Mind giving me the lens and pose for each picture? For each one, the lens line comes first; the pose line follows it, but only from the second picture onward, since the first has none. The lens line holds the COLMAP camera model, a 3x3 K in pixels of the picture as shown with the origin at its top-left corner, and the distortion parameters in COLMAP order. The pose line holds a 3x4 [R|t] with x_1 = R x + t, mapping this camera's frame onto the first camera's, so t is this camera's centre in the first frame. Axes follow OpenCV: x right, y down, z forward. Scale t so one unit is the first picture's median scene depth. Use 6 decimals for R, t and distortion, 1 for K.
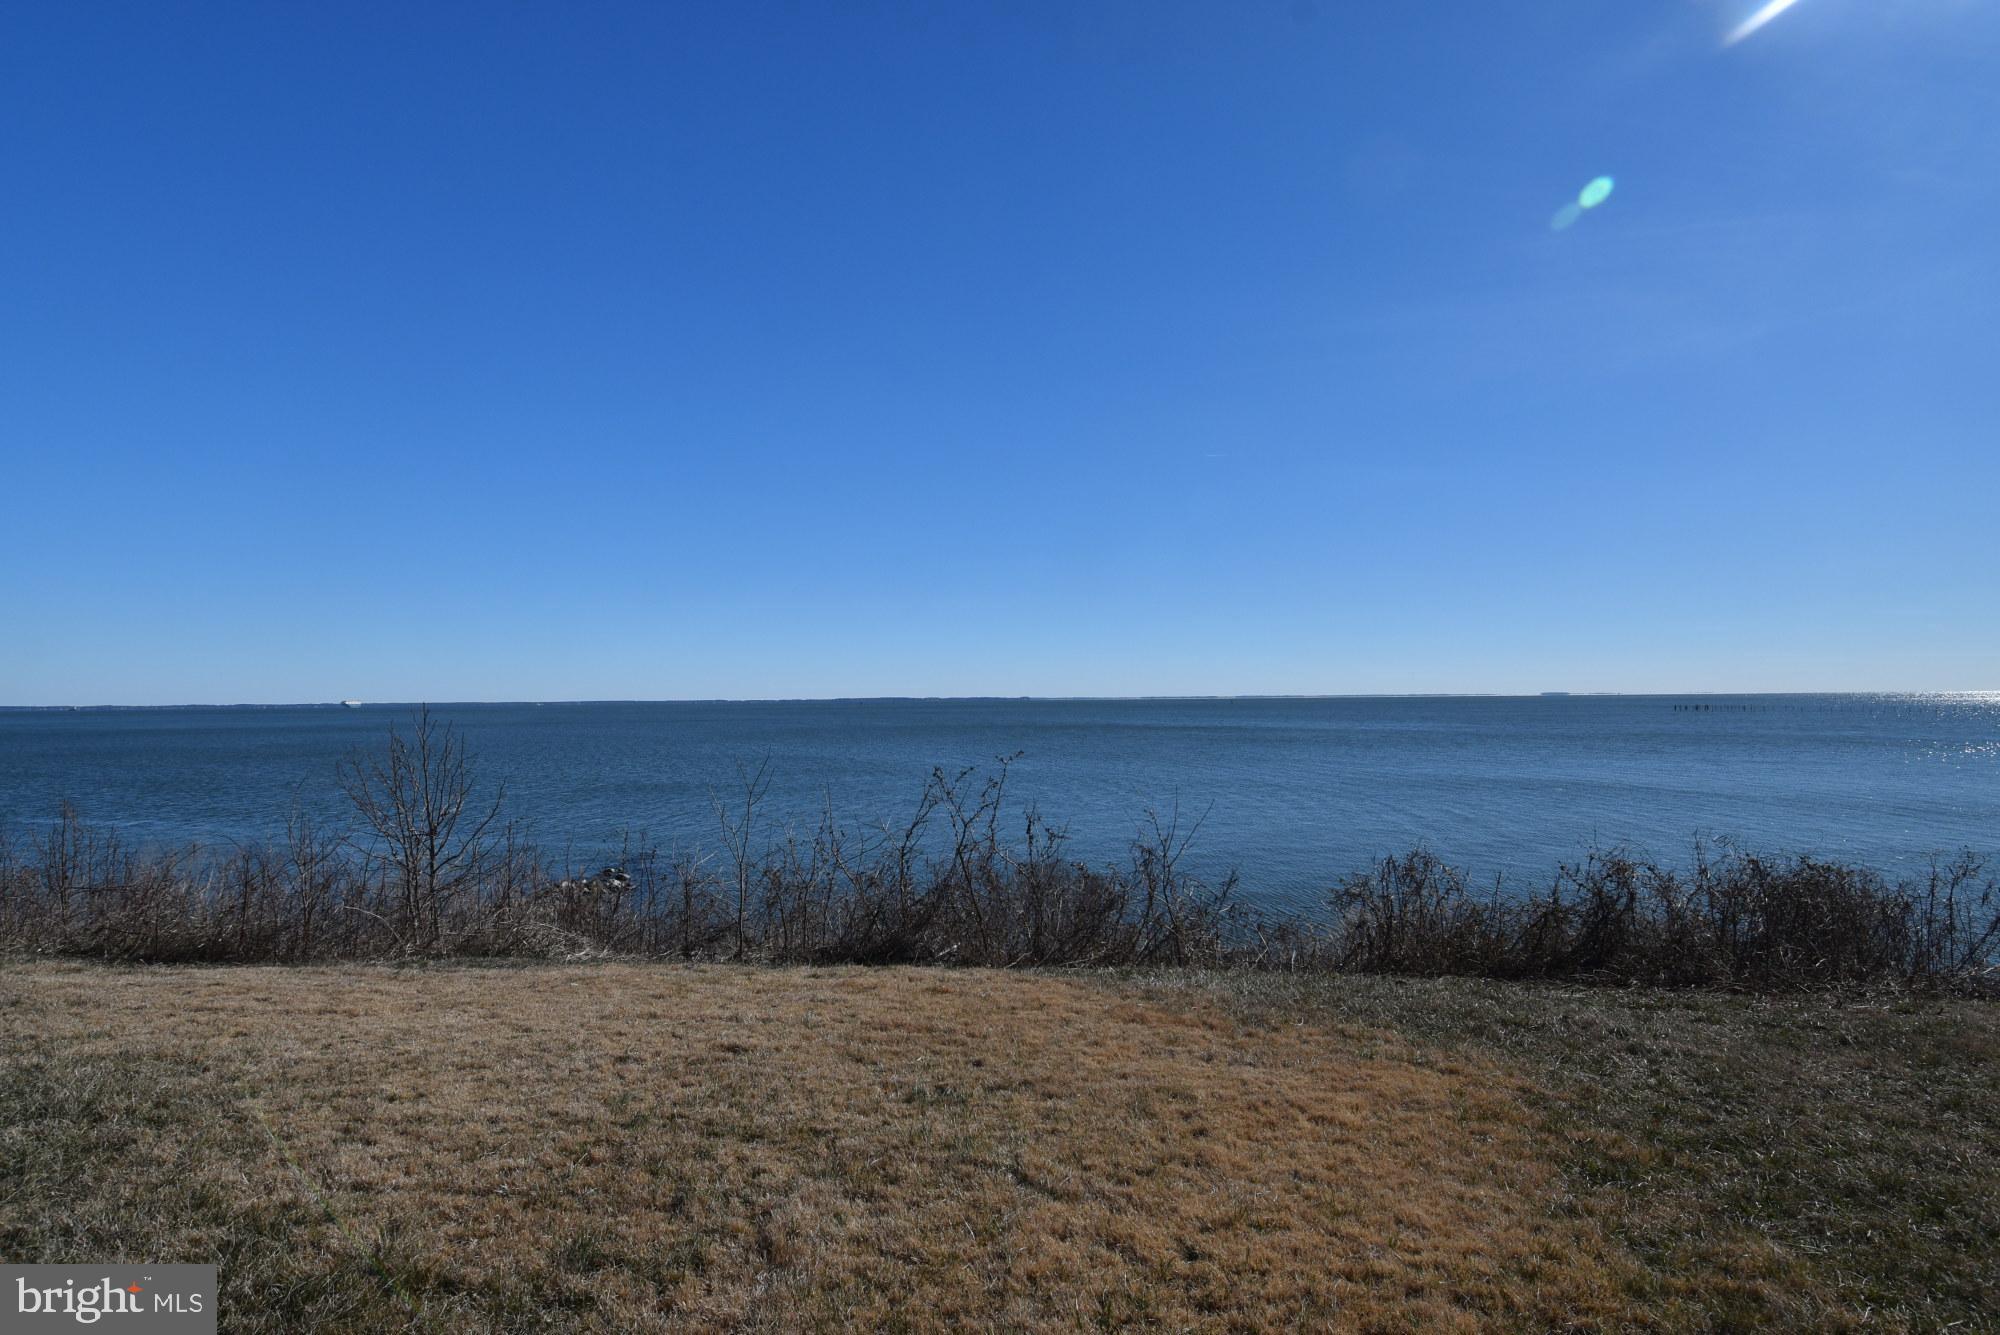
lens RADIAL K [[1030.4, 0, 998.5], [0, 1030.4, 675.9], [0, 0, 1]] dist [0.046193, -0.051951]
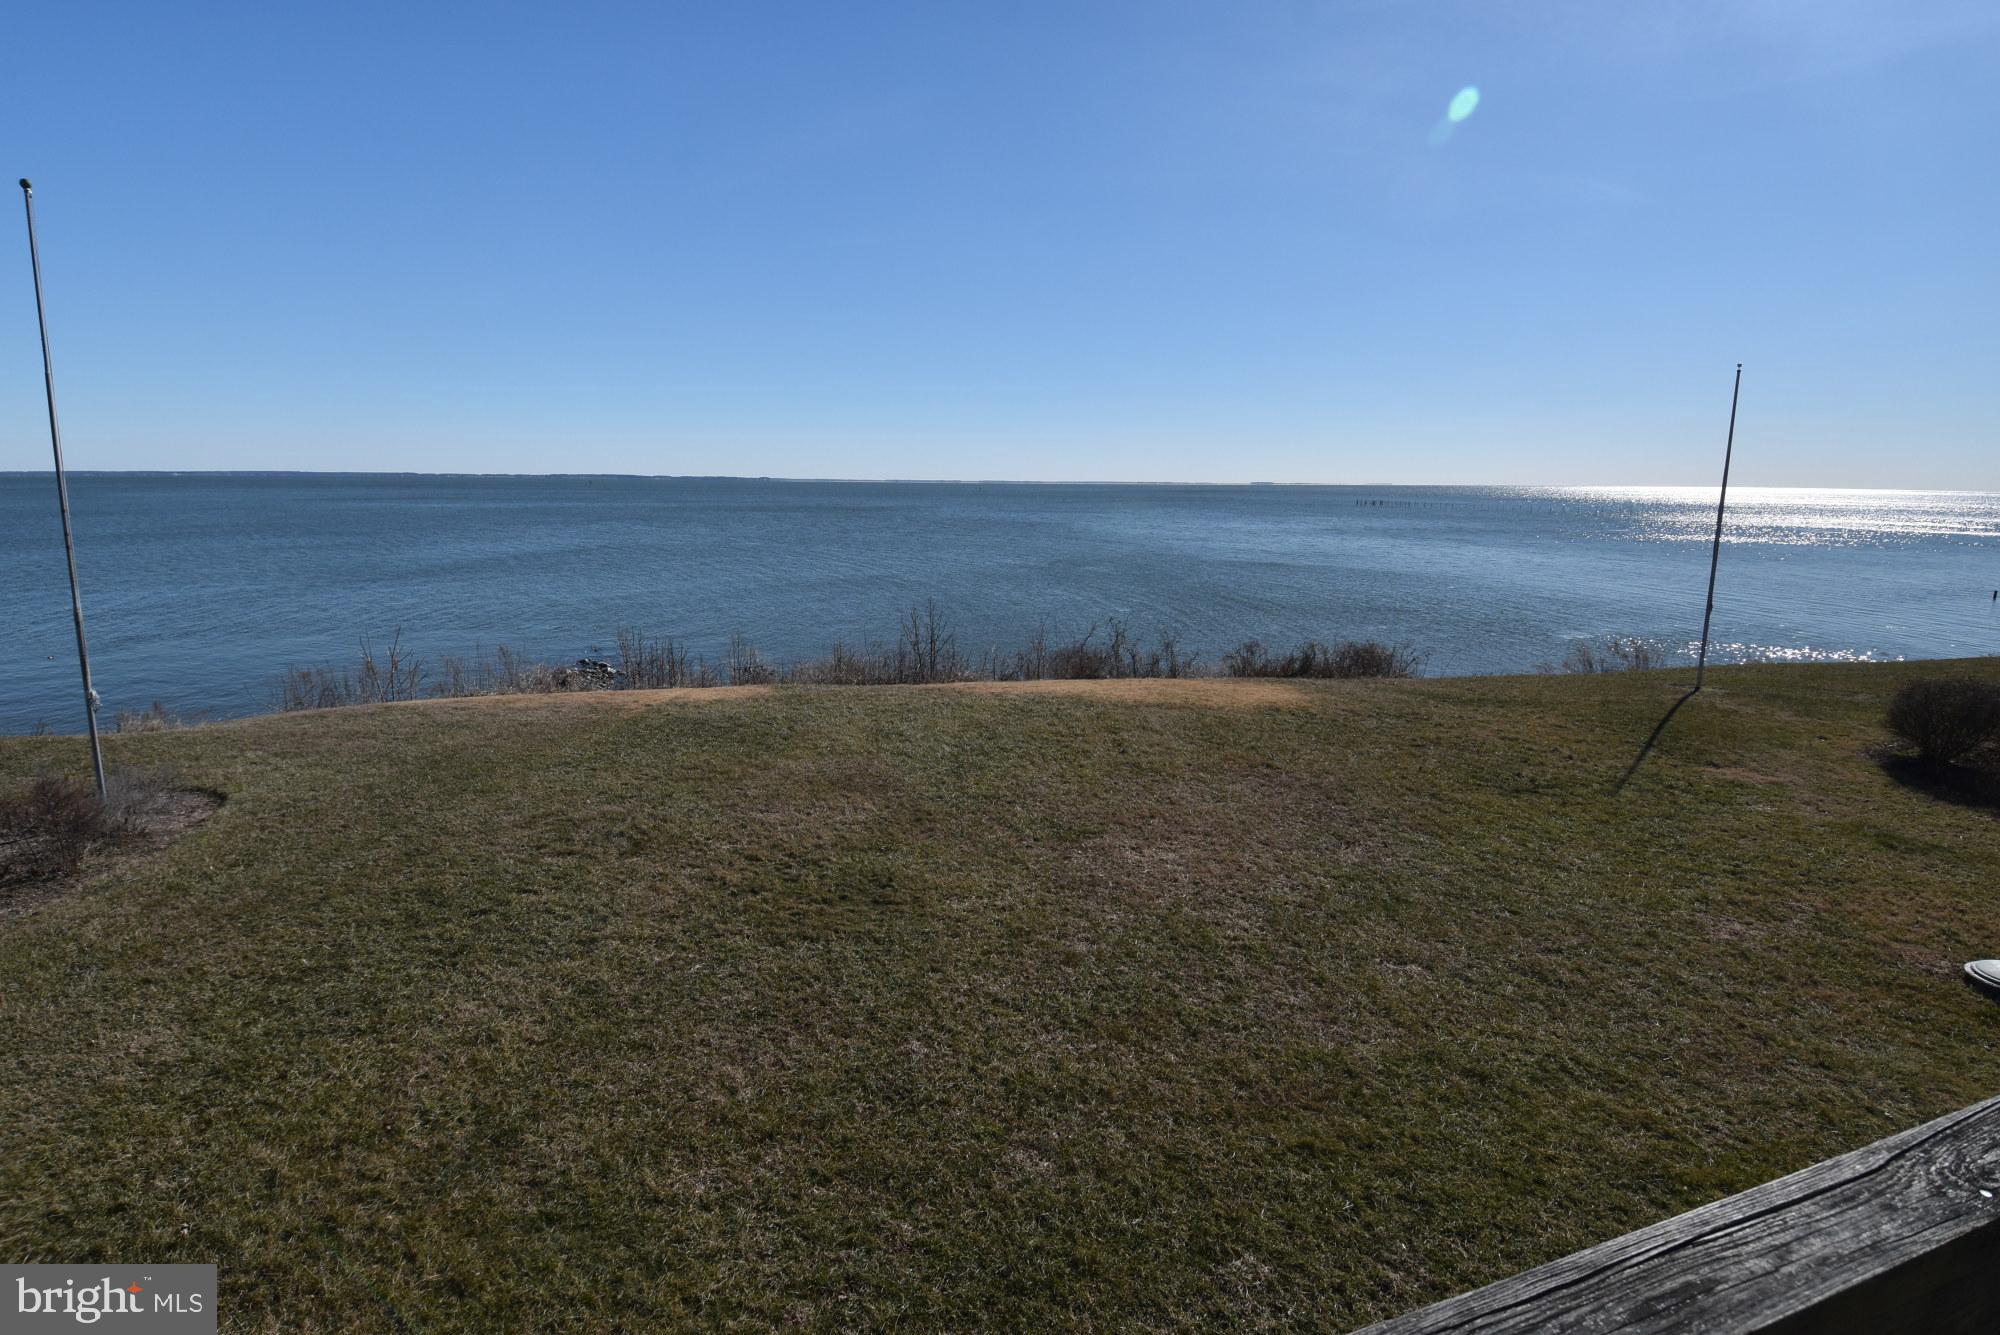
lens RADIAL K [[1030.4, 0, 998.5], [0, 1030.4, 675.9], [0, 0, 1]] dist [0.046193, -0.051951]
pose [[0.970165, -0.024763, 0.241176, -1.068443], [-0.025376, 0.978935, 0.202591, -0.331066], [-0.241112, -0.202666, 0.949100, -1.739209]]
